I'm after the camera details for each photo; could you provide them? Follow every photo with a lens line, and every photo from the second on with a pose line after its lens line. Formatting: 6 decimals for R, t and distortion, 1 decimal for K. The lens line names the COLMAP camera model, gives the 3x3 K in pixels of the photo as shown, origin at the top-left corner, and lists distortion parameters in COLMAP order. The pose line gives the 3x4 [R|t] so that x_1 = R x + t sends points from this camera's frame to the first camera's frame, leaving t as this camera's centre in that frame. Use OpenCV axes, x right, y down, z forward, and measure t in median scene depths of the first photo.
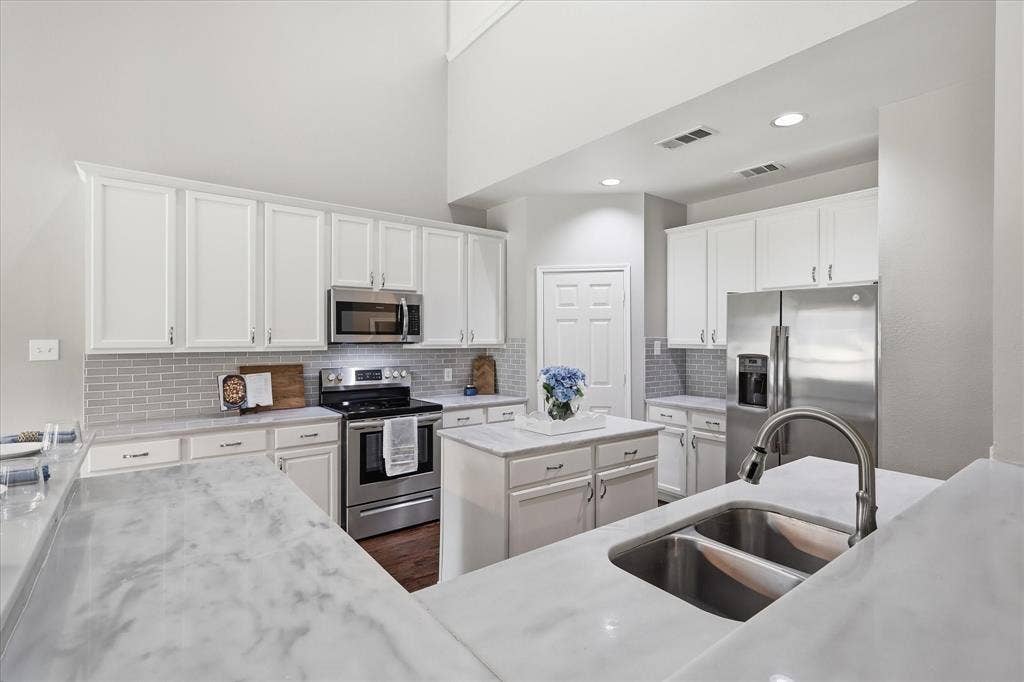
lens RADIAL K [[491.8, 0, 515.9], [0, 491.8, 333.5], [0, 0, 1]] dist [0.010444, 0.000535]
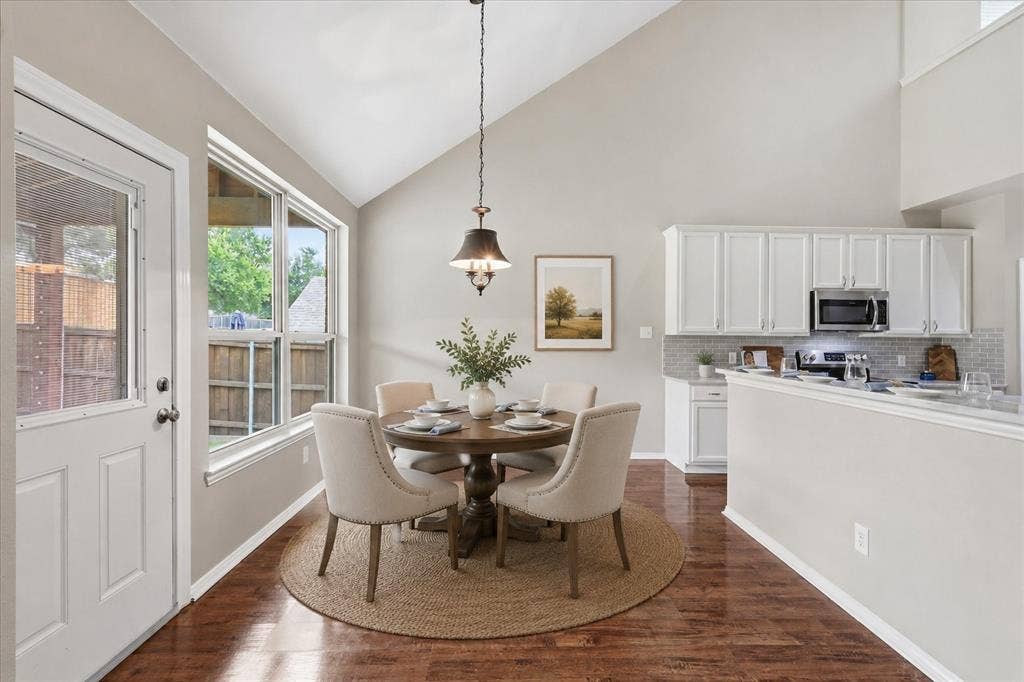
lens RADIAL K [[457.6, 0, 509.6], [0, 457.6, 337.8], [0, 0, 1]] dist [0.000151, 0.000760]
pose [[0.802085, 0.003483, -0.597200, -0.273974], [-0.003744, 0.999993, 0.000804, 0.038399], [0.597198, 0.001591, 0.802092, -0.466511]]
